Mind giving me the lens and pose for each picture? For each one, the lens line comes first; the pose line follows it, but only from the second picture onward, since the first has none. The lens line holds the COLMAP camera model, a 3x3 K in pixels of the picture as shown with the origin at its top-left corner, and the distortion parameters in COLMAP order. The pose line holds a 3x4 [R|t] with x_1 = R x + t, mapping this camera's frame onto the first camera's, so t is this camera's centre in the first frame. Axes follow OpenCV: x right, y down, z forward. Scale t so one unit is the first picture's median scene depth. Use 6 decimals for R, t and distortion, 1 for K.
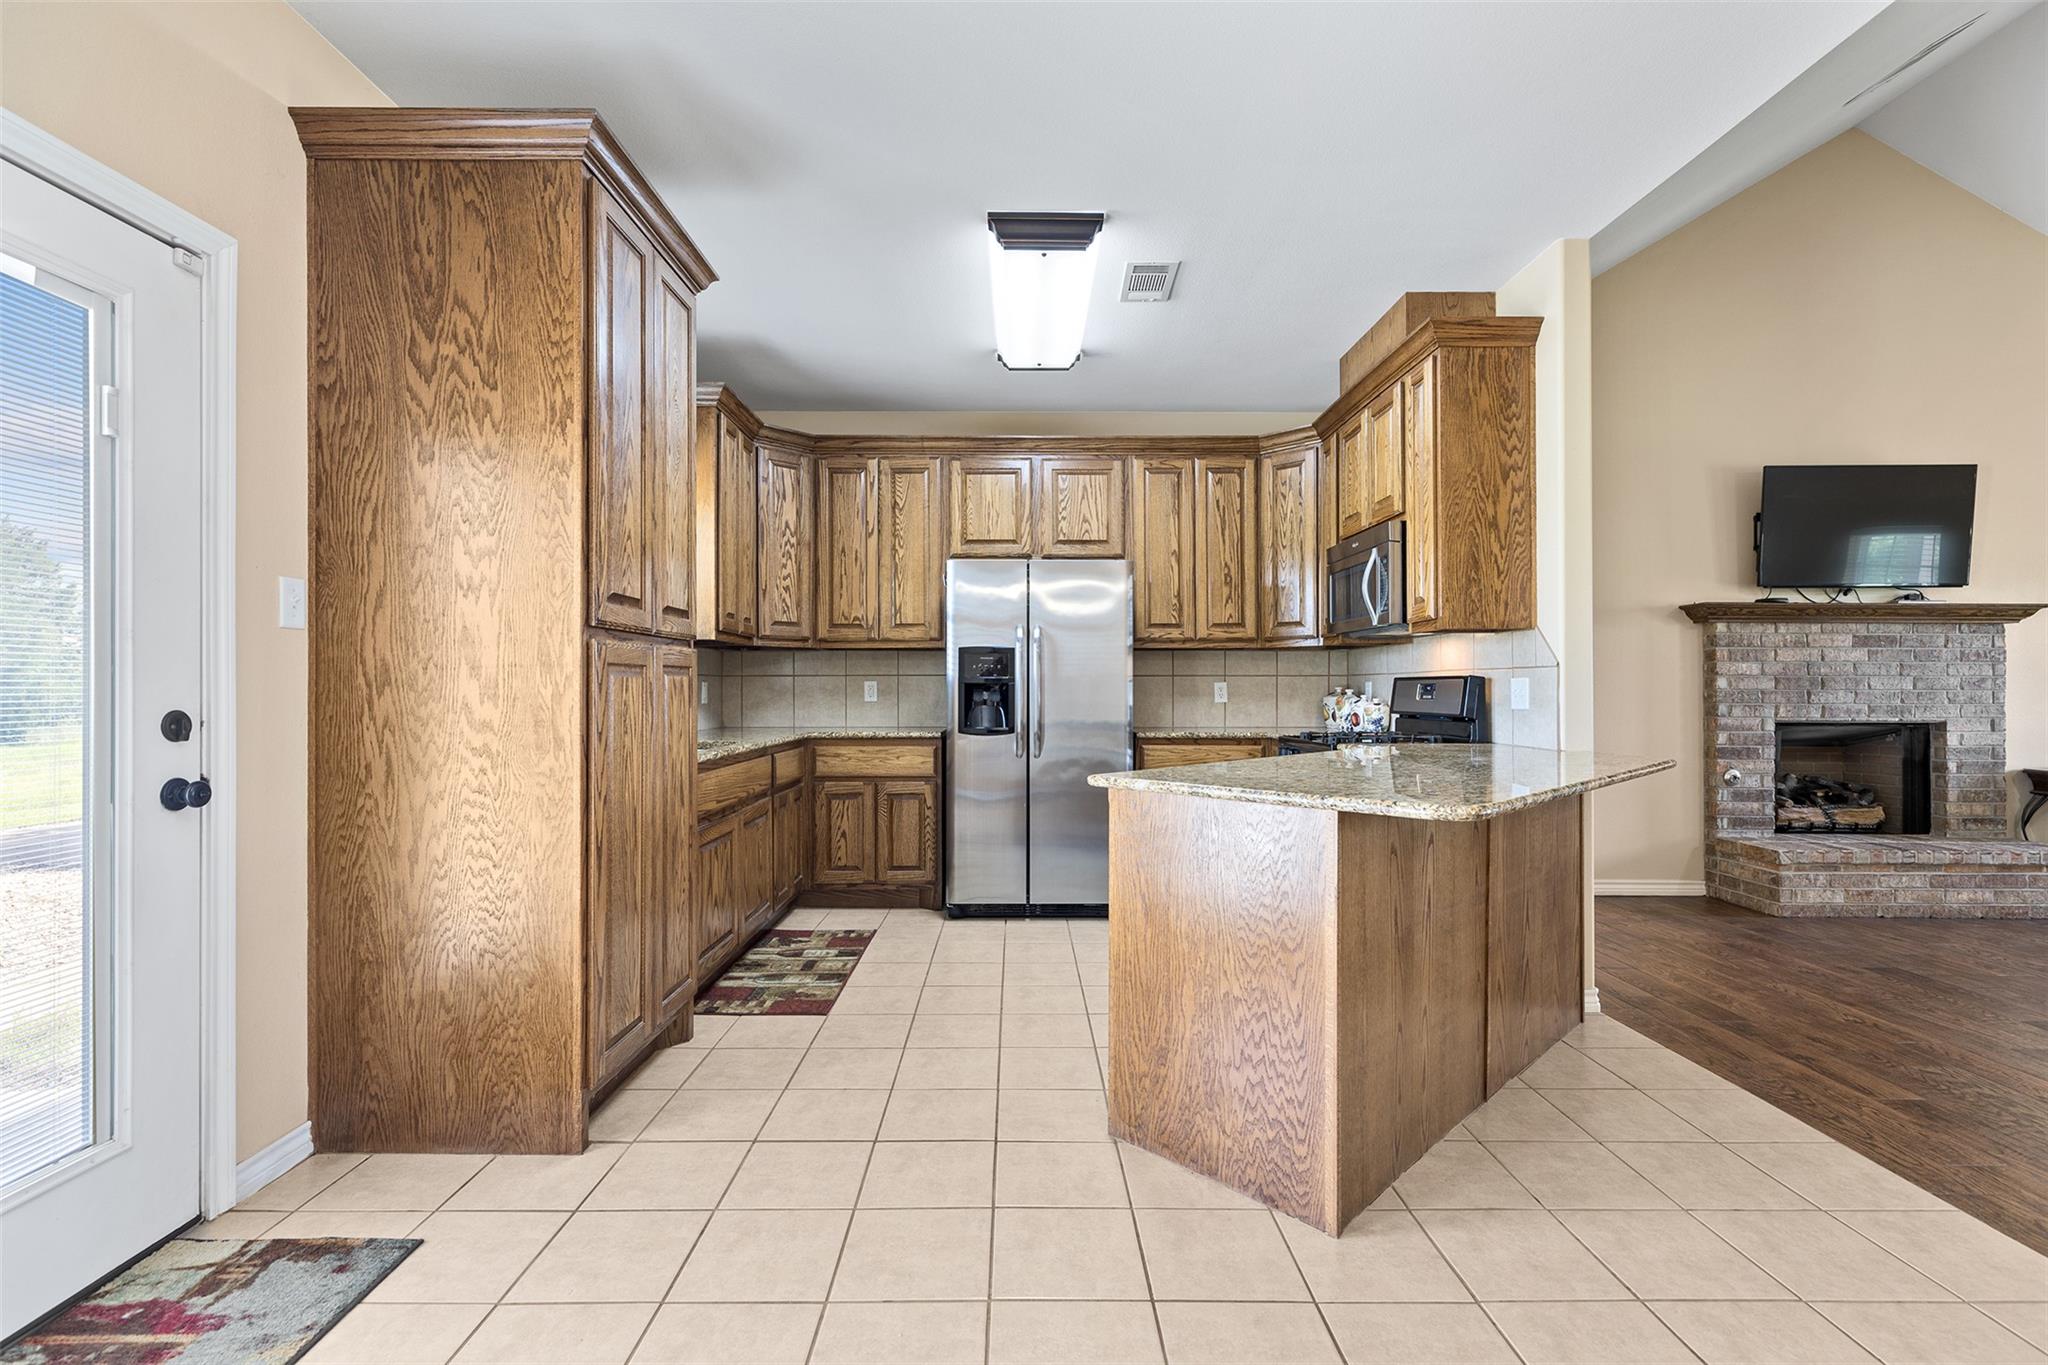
lens RADIAL K [[920.2, 0, 1025.3], [0, 920.2, 687.9], [0, 0, 1]] dist [0.009776, -0.000006]
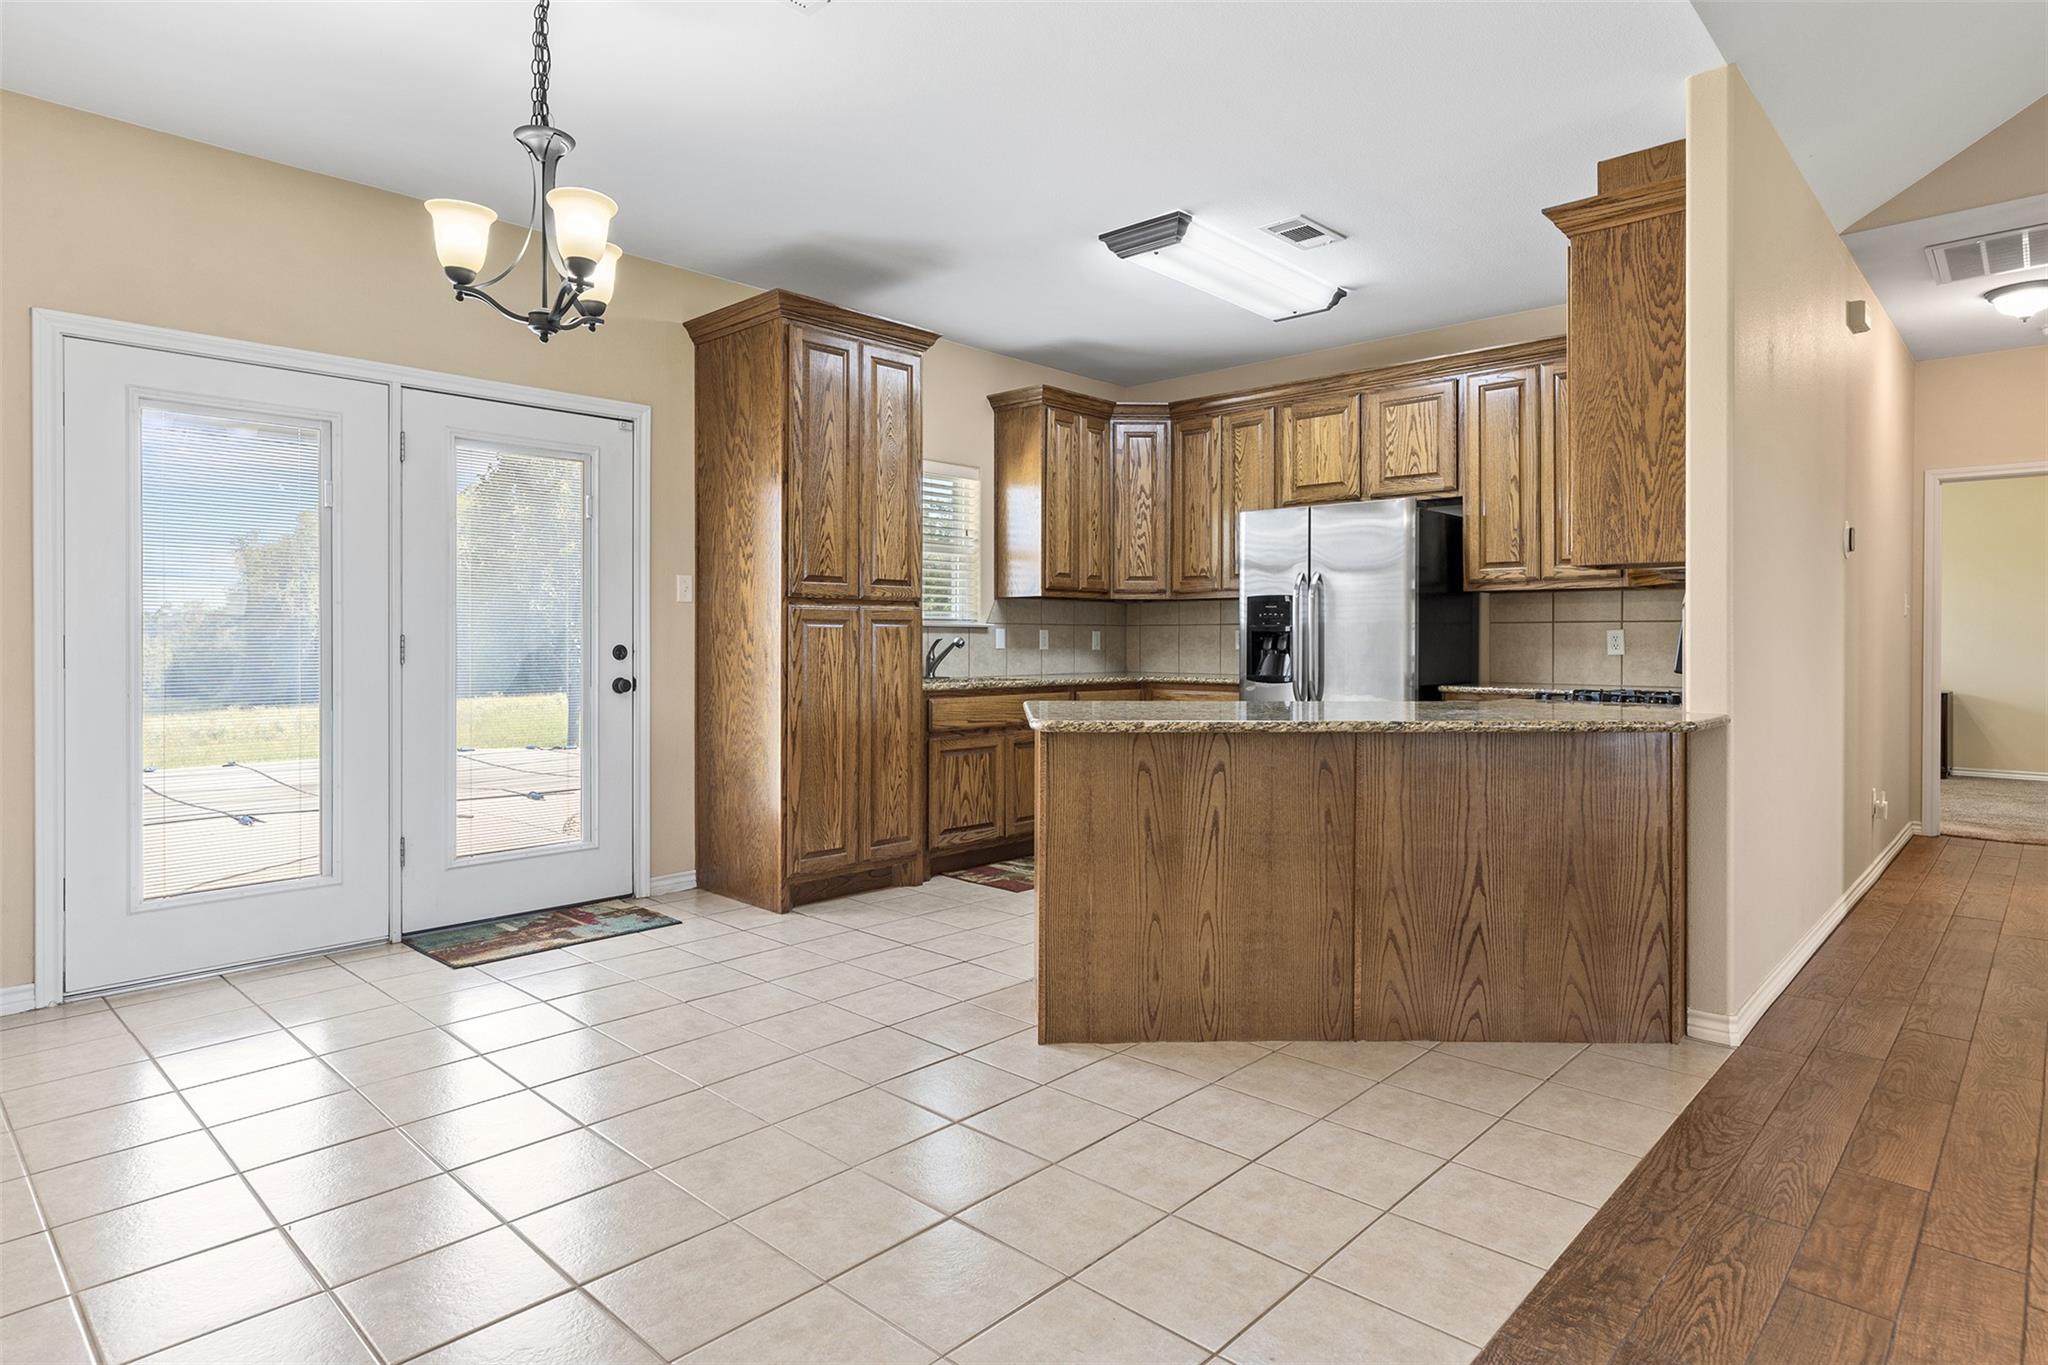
lens RADIAL K [[1123.8, 0, 1029.0], [0, 1123.8, 646.1], [0, 0, 1]] dist [0.004748, 0.002188]
pose [[0.726117, 0.006120, -0.687543, 0.743284], [-0.002402, 0.999977, 0.006364, 0.004436], [0.687566, -0.002970, 0.726115, -0.097039]]
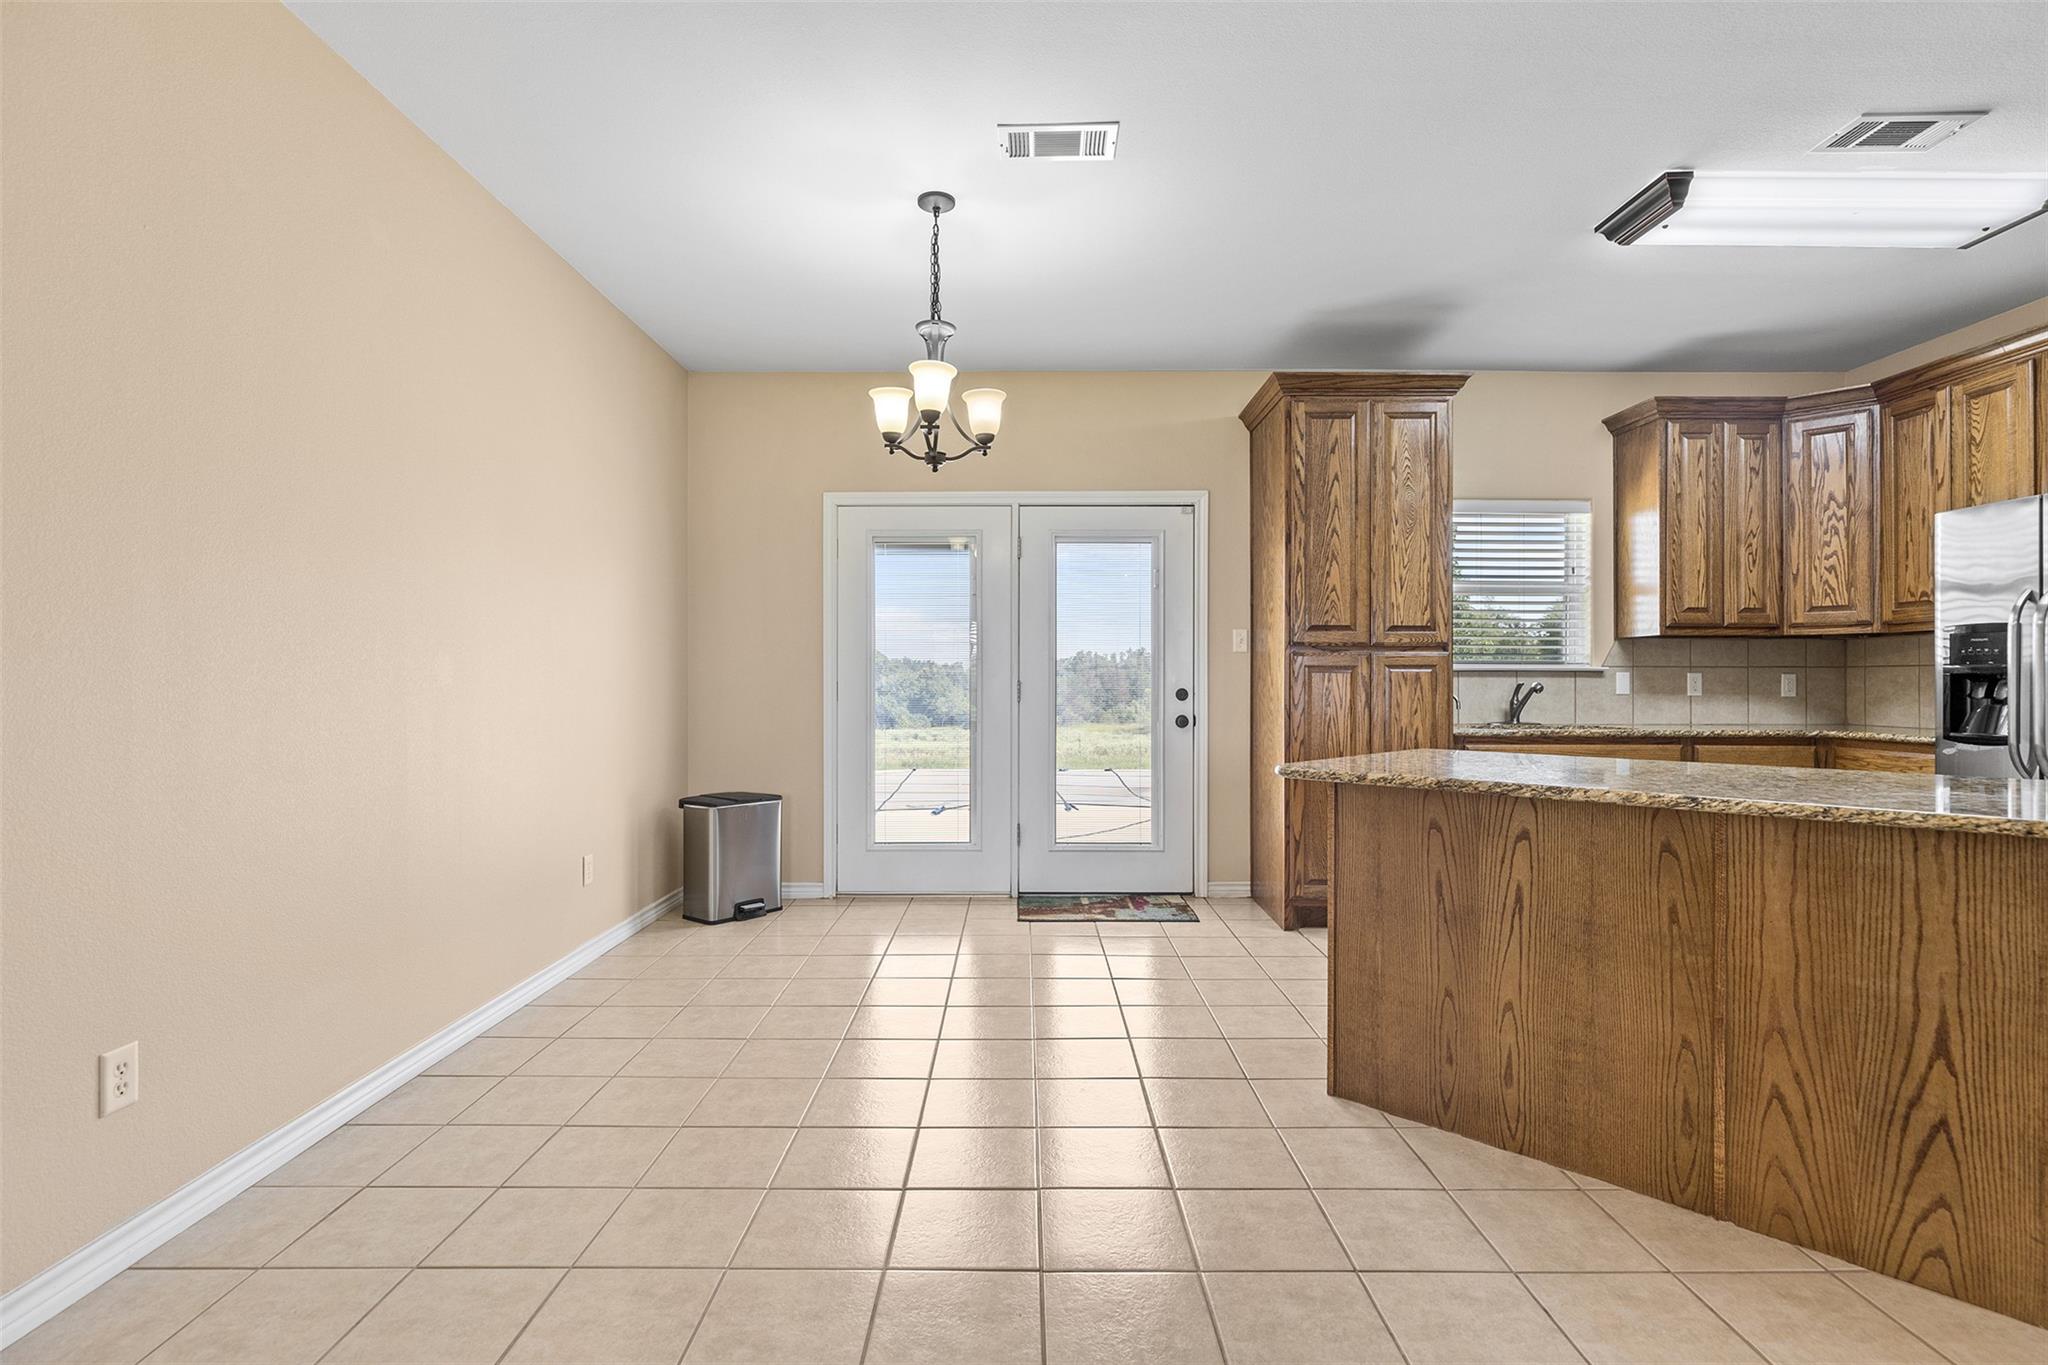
lens RADIAL K [[982.7, 0, 1022.0], [0, 982.7, 679.7], [0, 0, 1]] dist [-0.004117, 0.001201]
pose [[-0.008789, -0.001103, -0.999961, 0.900551], [-0.001638, 0.999998, -0.001088, 0.001987], [0.999960, 0.001628, -0.008791, 0.296714]]
